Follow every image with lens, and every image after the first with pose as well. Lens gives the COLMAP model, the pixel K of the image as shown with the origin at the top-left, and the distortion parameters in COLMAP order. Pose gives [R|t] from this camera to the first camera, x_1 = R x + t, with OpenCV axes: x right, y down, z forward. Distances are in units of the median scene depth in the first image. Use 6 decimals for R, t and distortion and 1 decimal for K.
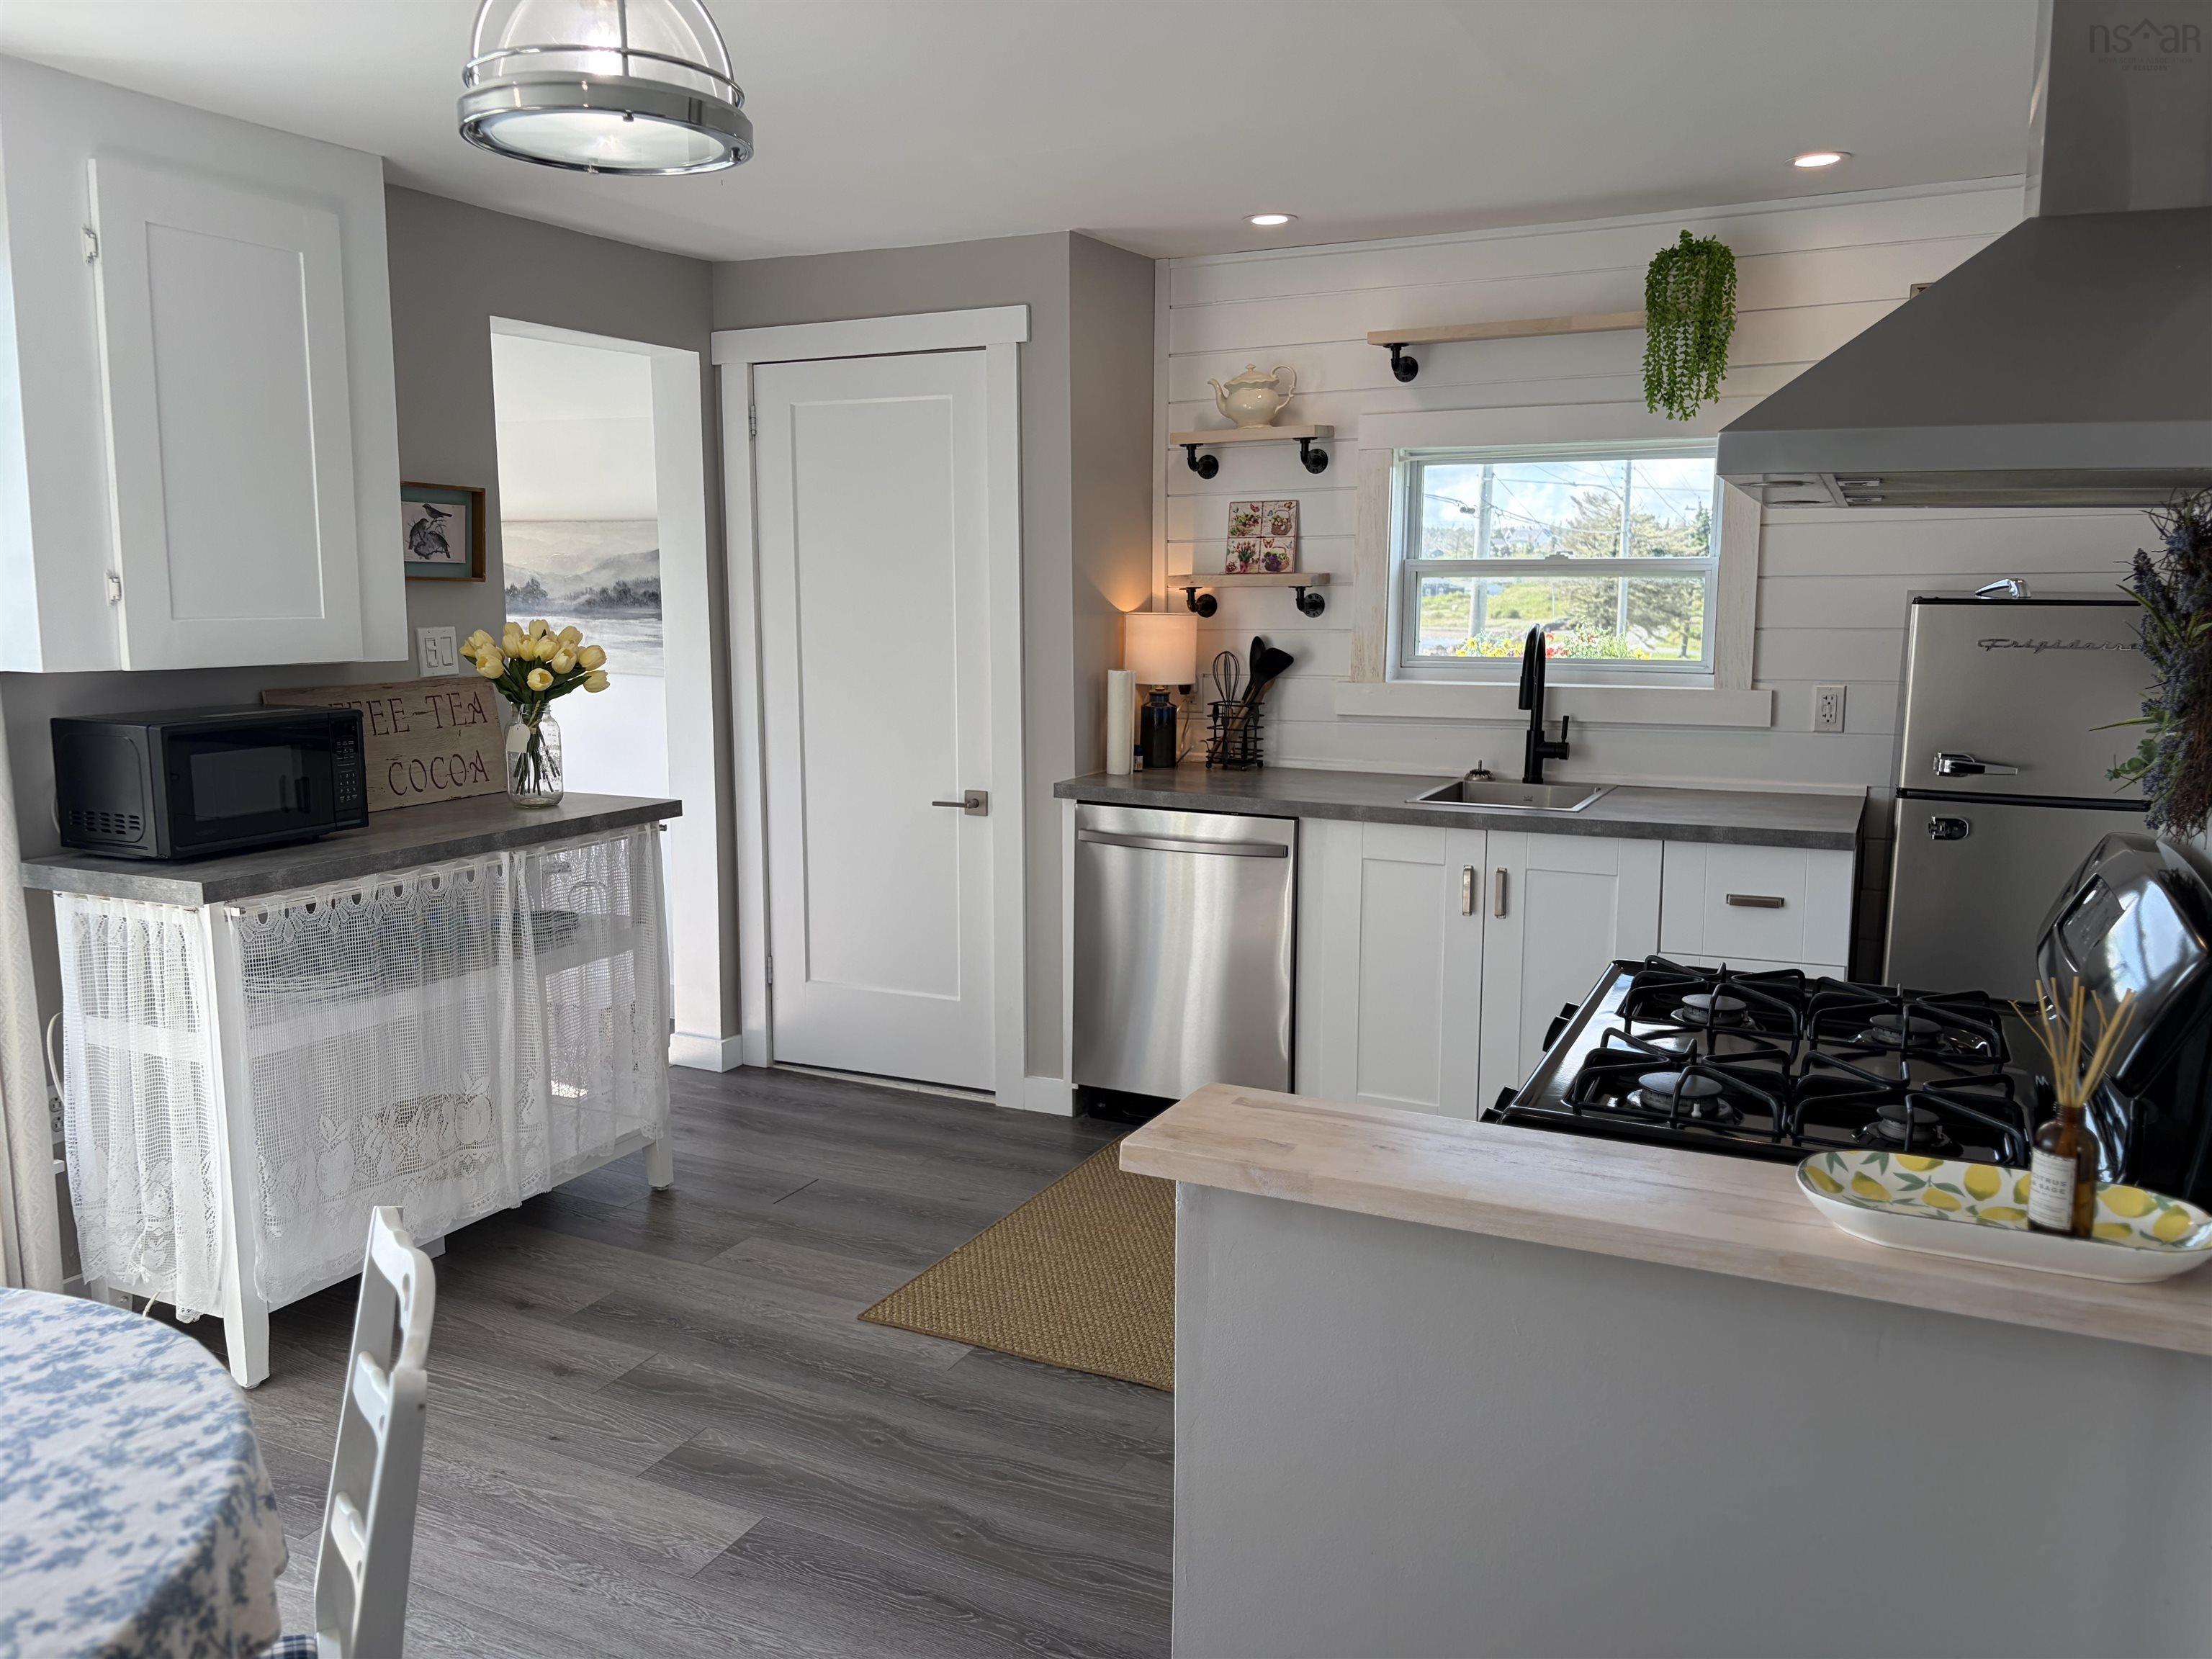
lens RADIAL K [[1683.0, 0, 1106.0], [0, 1683.0, 829.5], [0, 0, 1]] dist [0.059323, -0.054183]
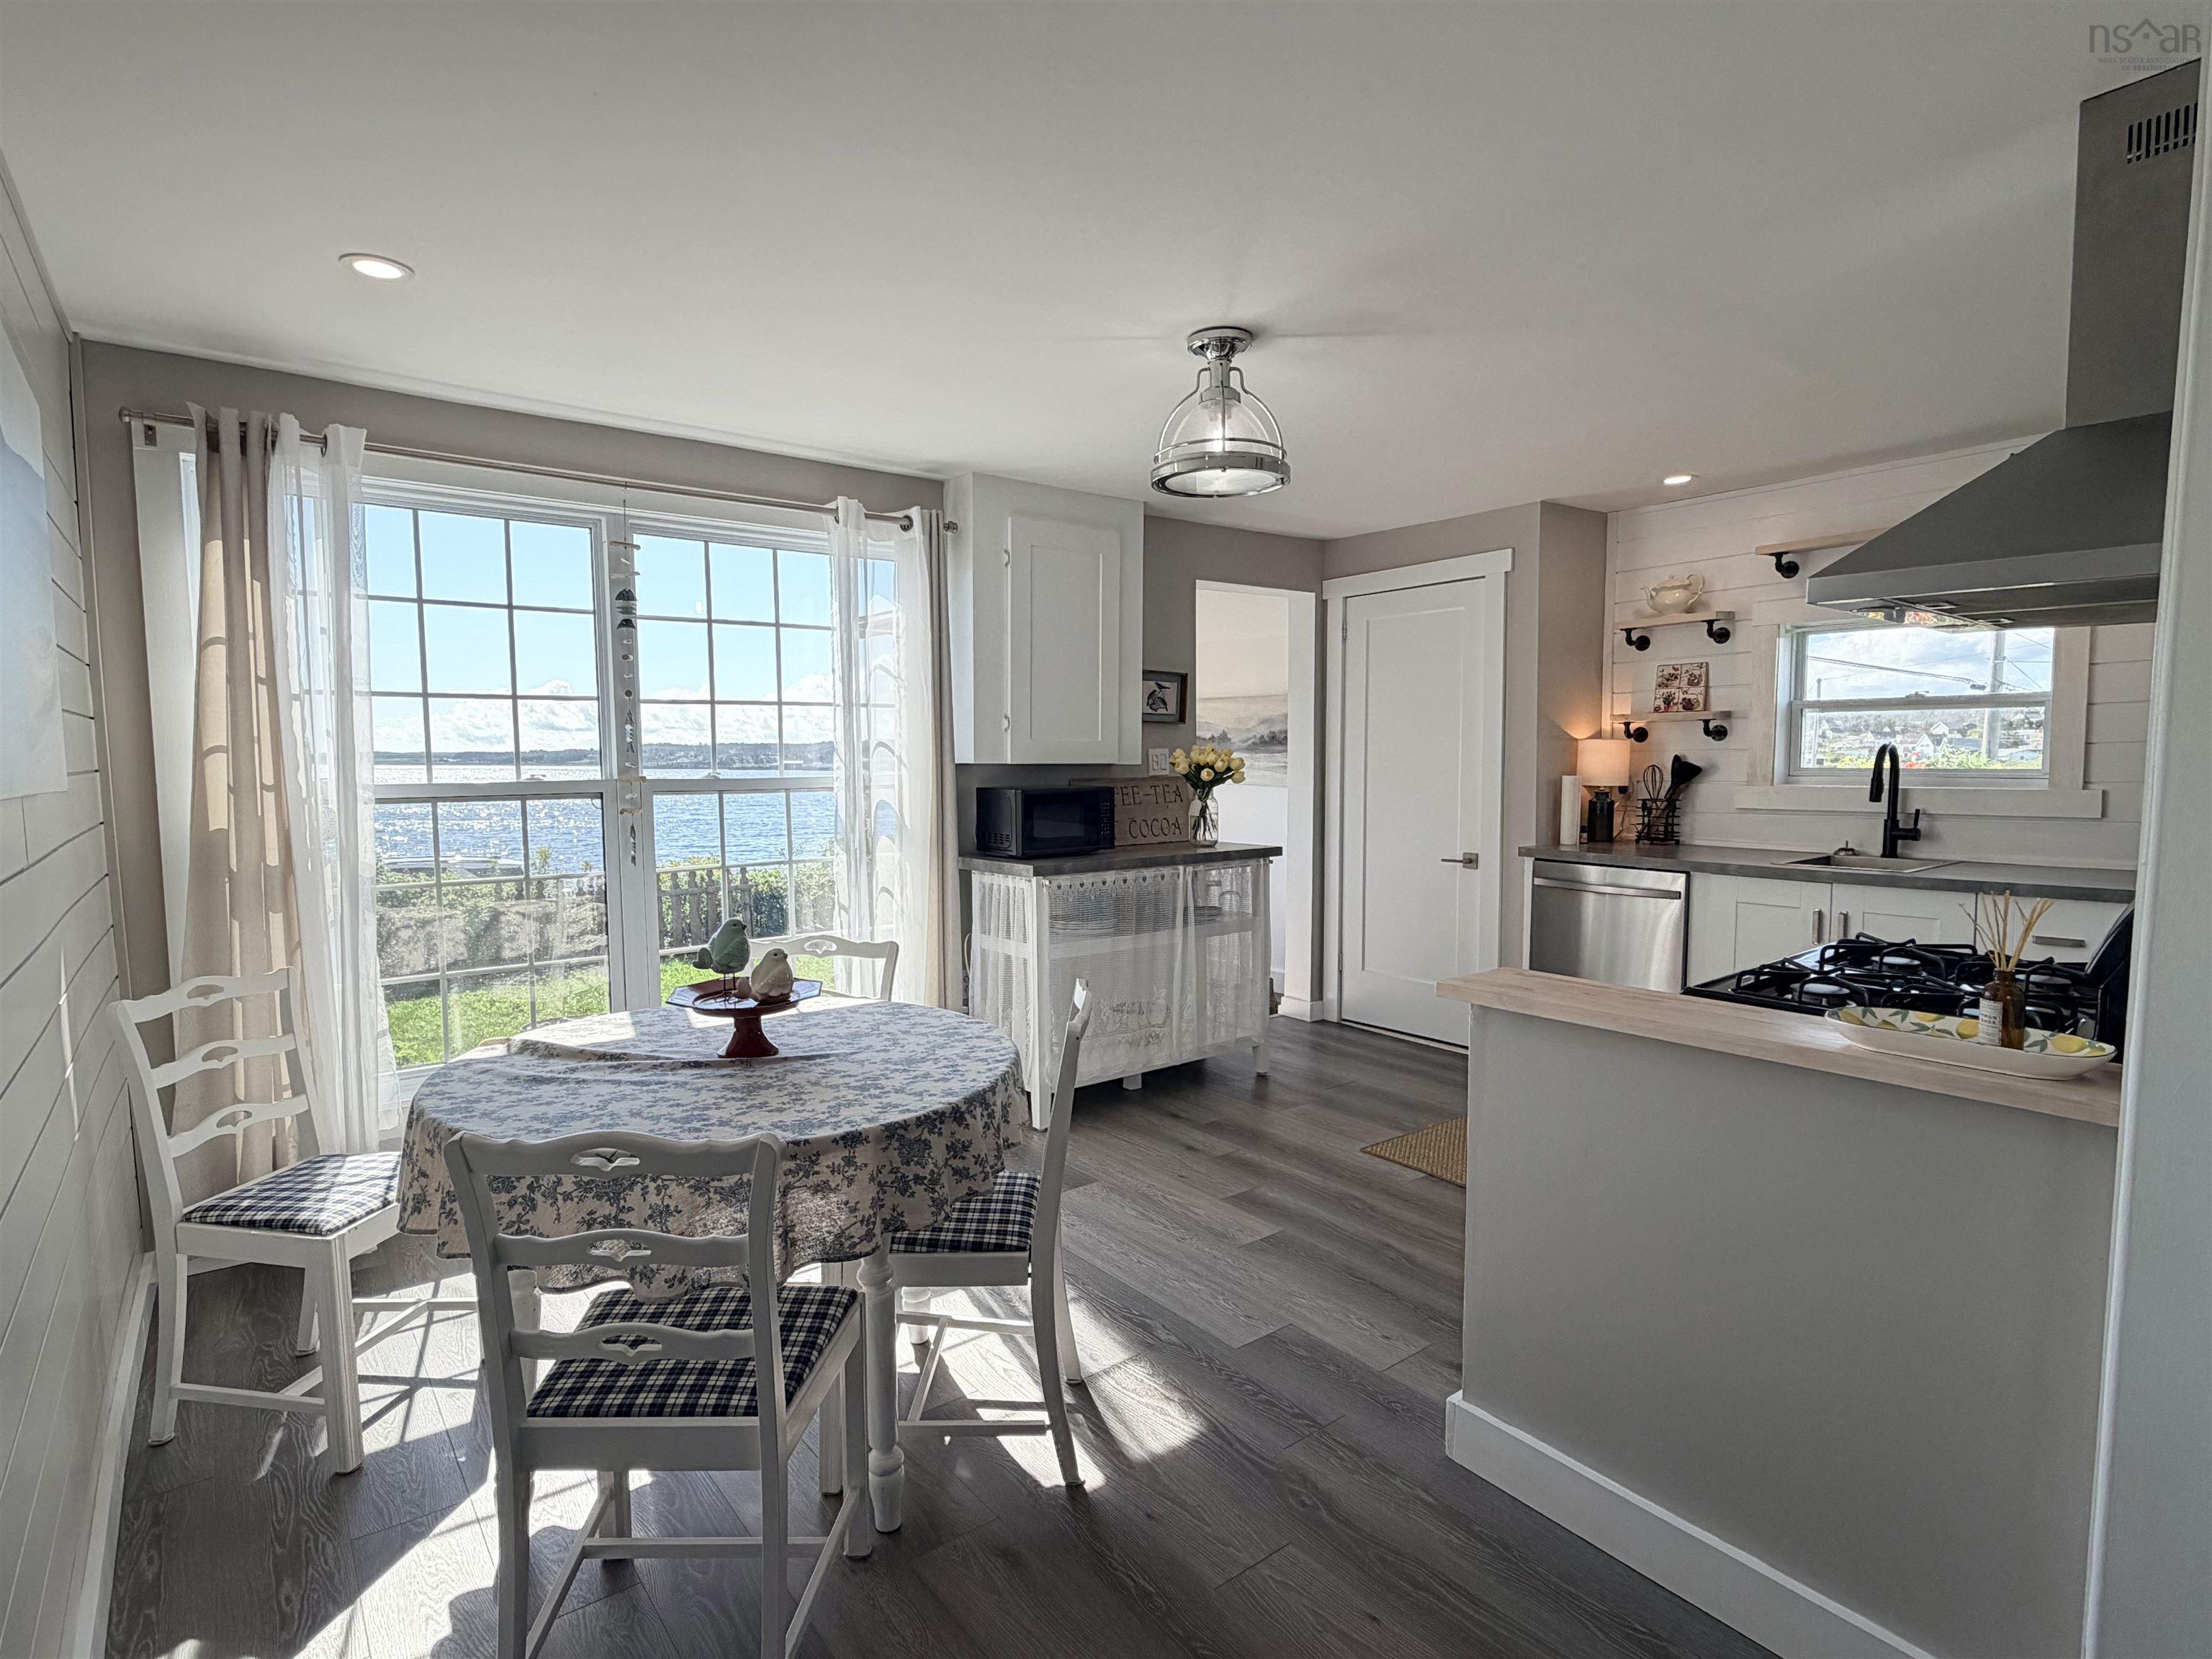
lens RADIAL K [[1137.3, 0, 1106.0], [0, 1137.3, 829.5], [0, 0, 1]] dist [0.002229, 0.000507]
pose [[0.899171, 0.023434, -0.436969, 0.095070], [-0.057377, 0.996258, -0.064638, 0.051855], [0.433819, 0.083193, 0.897151, -0.120947]]
